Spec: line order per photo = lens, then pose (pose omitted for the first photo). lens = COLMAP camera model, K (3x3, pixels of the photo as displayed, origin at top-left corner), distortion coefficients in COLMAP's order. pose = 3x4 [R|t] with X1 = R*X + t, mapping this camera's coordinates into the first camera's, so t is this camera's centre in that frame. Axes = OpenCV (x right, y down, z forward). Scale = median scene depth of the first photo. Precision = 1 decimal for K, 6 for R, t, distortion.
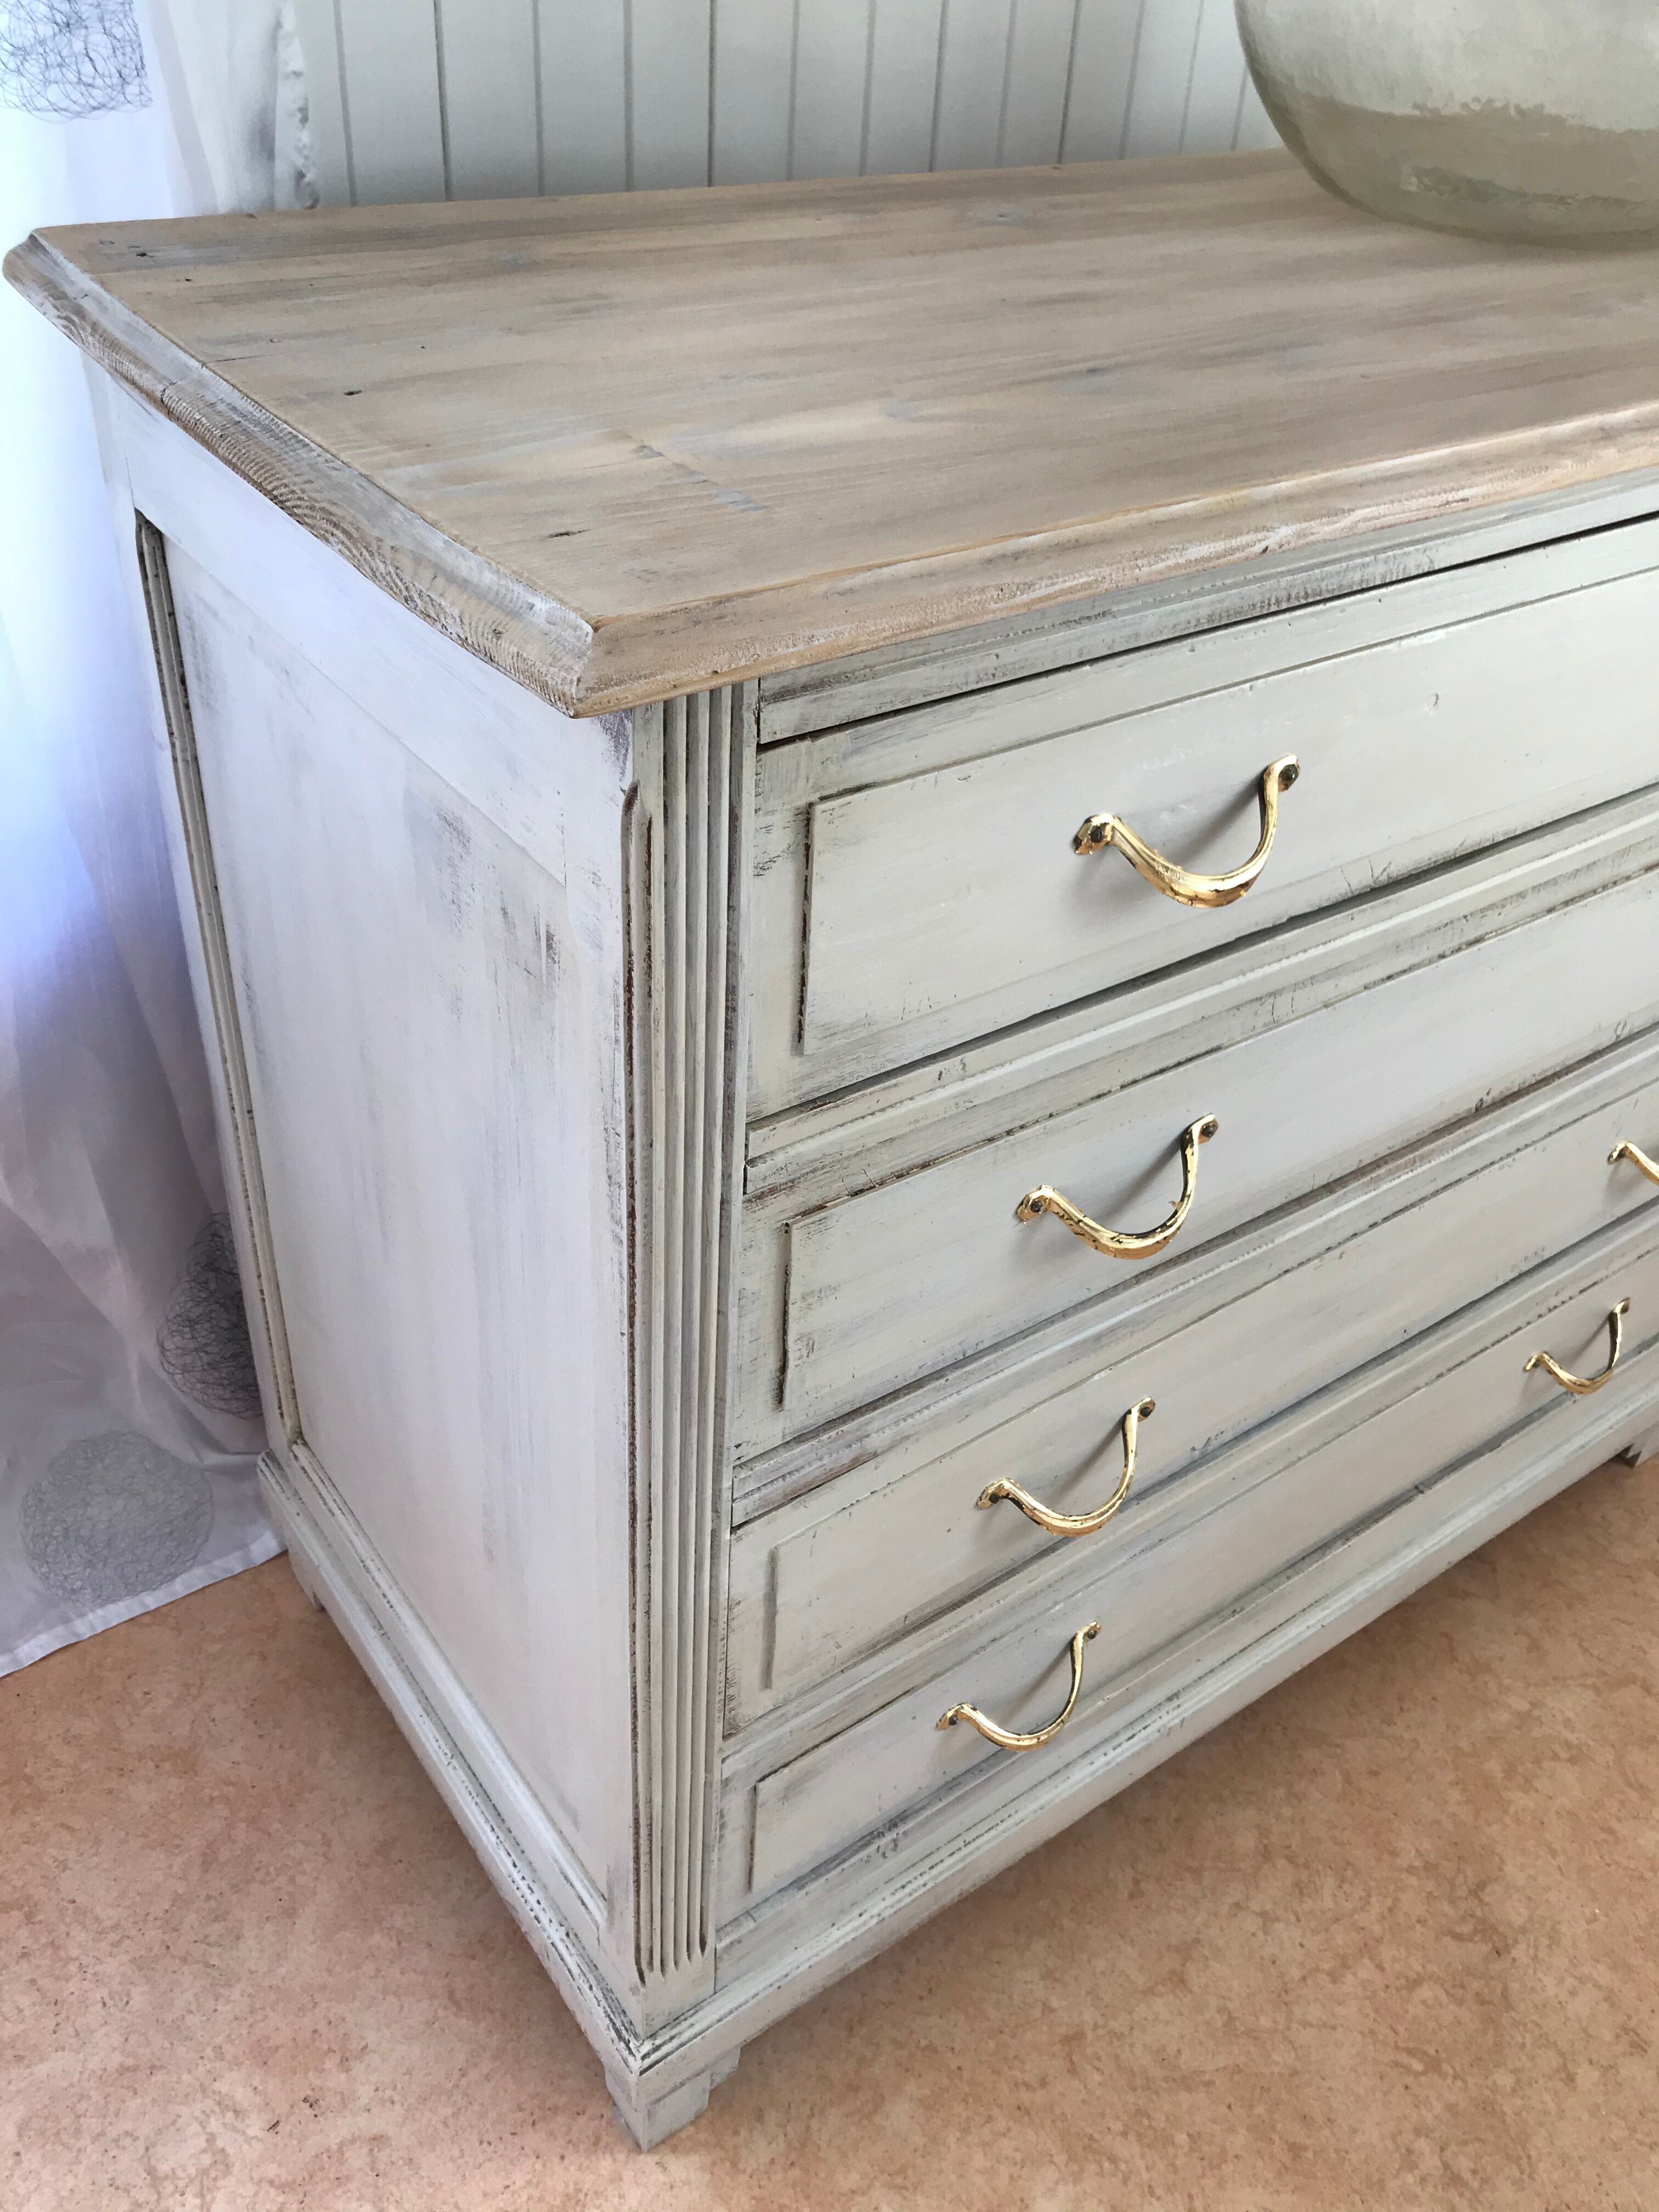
lens RADIAL K [[1838.3, 0, 840.4], [0, 1838.3, 1103.4], [0, 0, 1]] dist [0.009559, 0.010663]
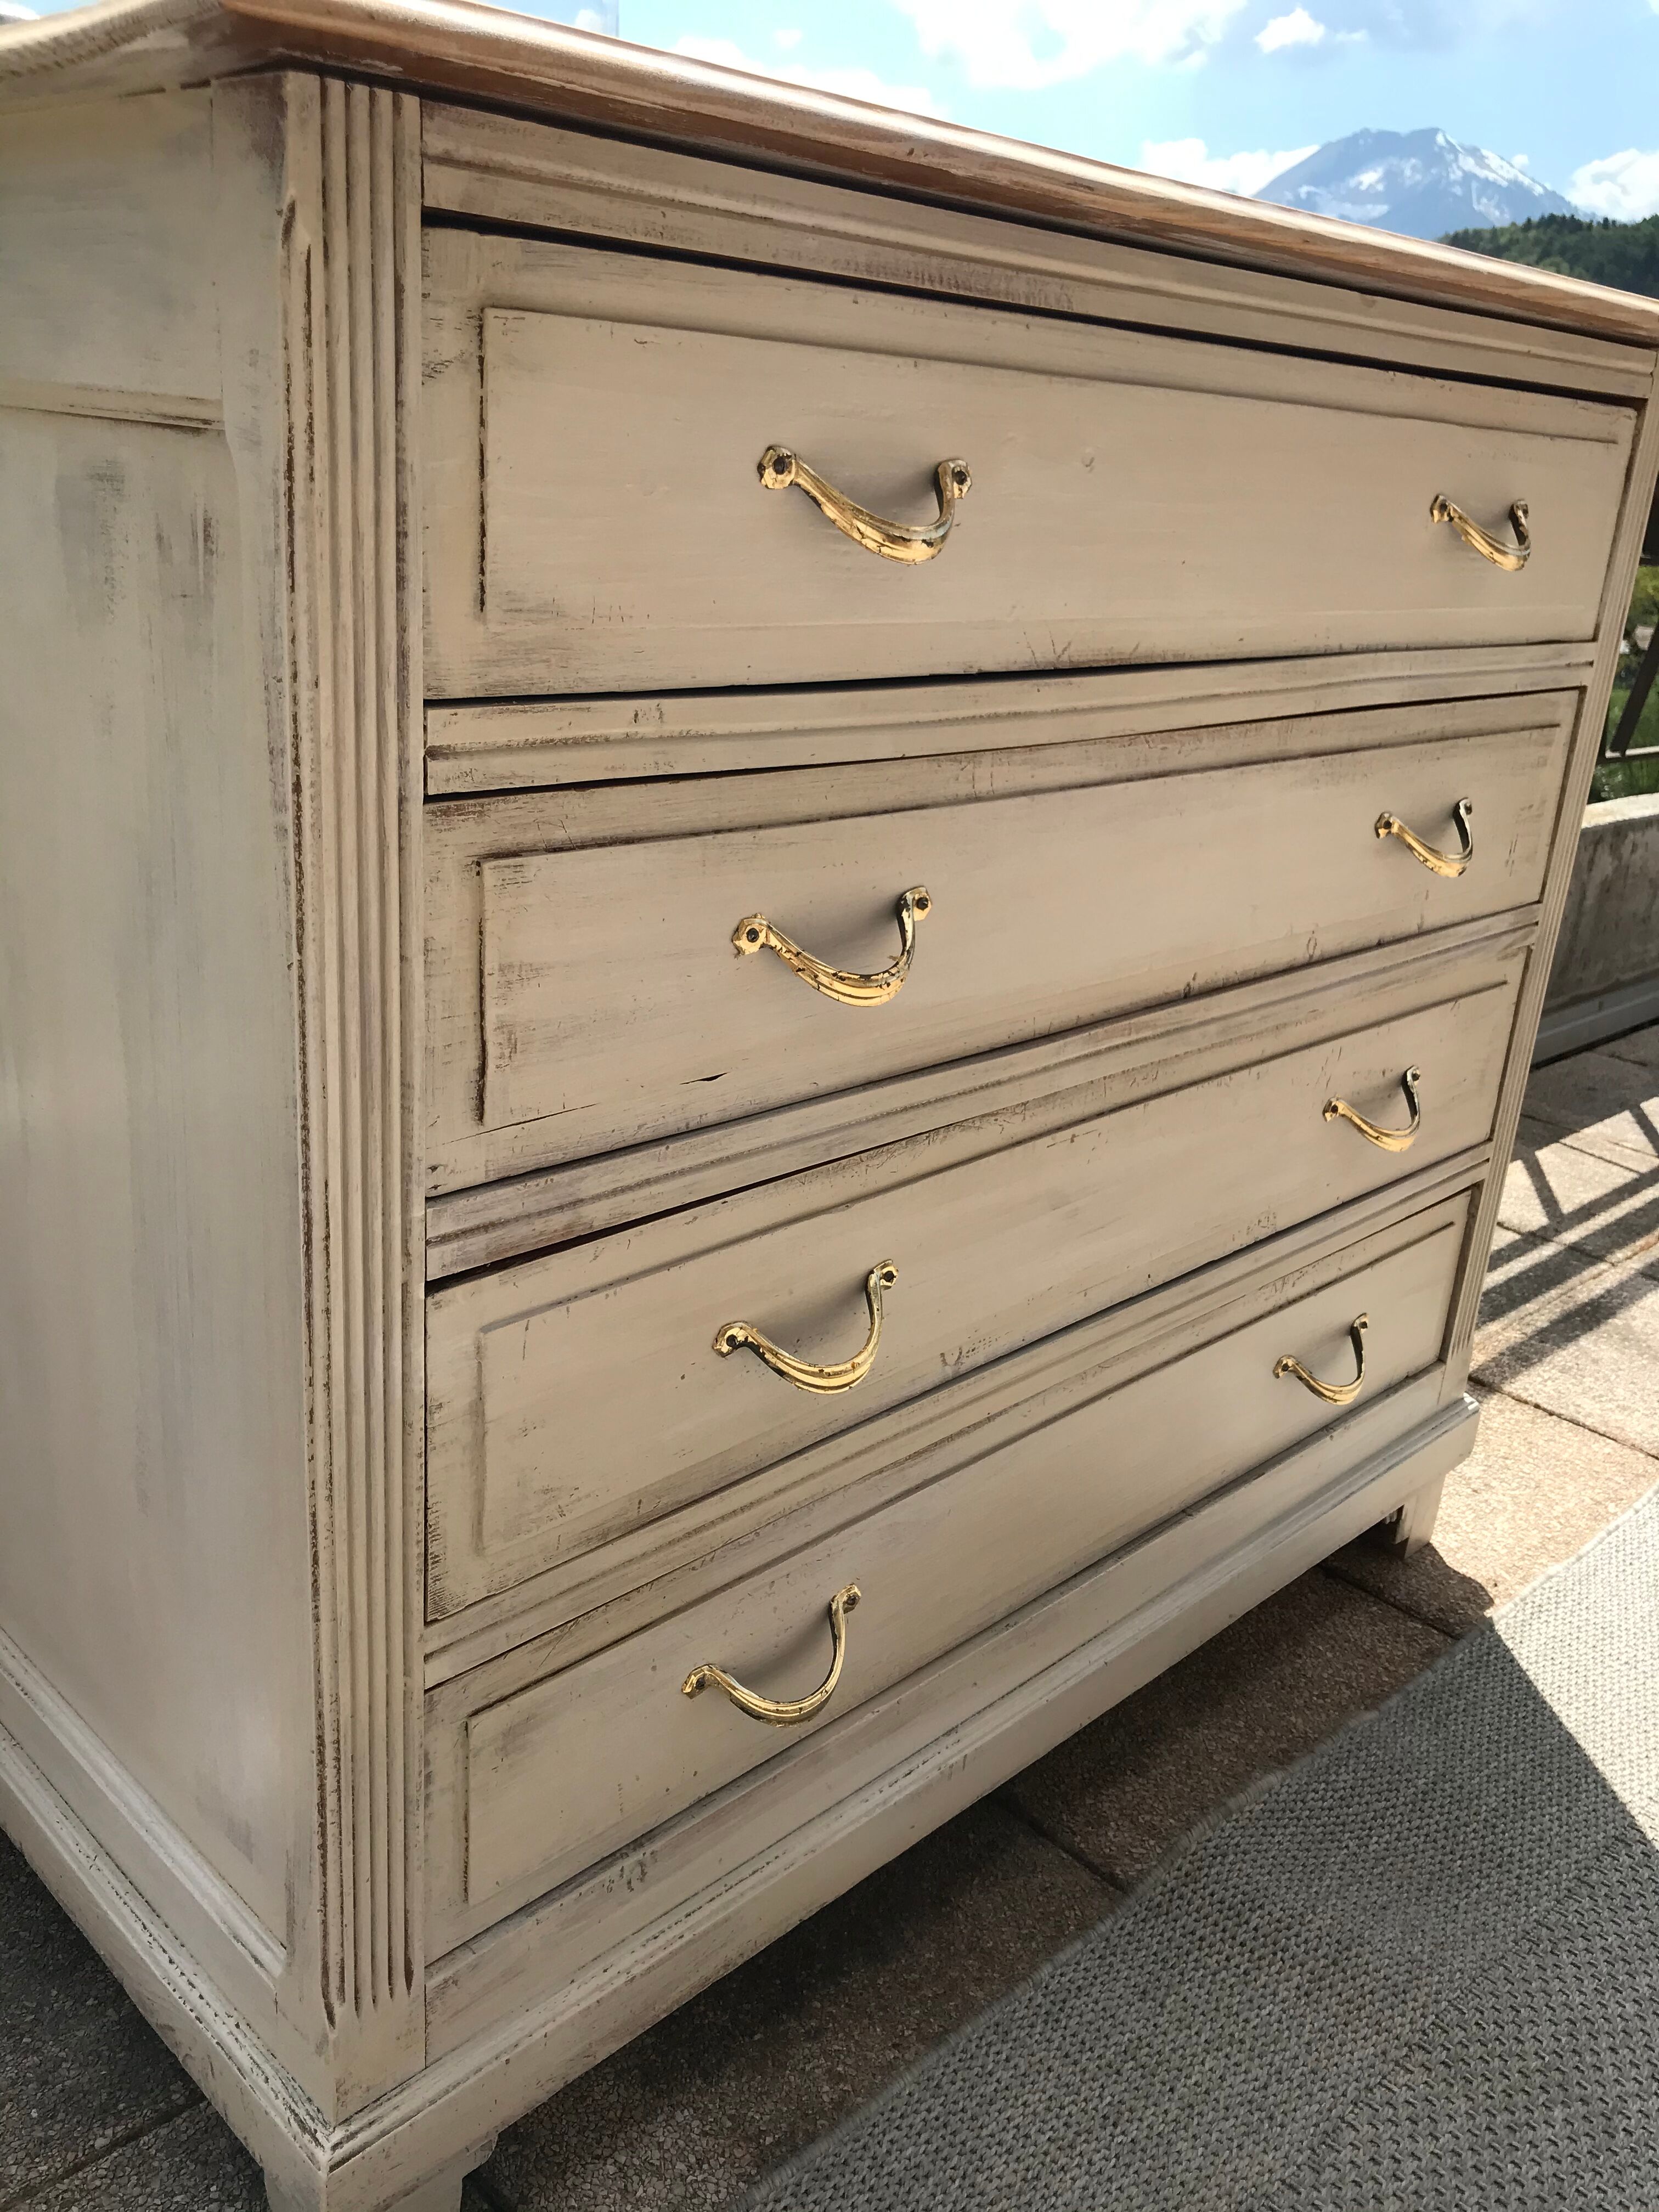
lens RADIAL K [[1835.6, 0, 819.9], [0, 1835.6, 1106.6], [0, 0, 1]] dist [0.009085, 0.015306]
pose [[0.988069, -0.041251, 0.148385, -0.000540], [0.080274, 0.960181, -0.267599, 0.314423], [-0.131437, 0.276318, 0.952036, 0.098762]]
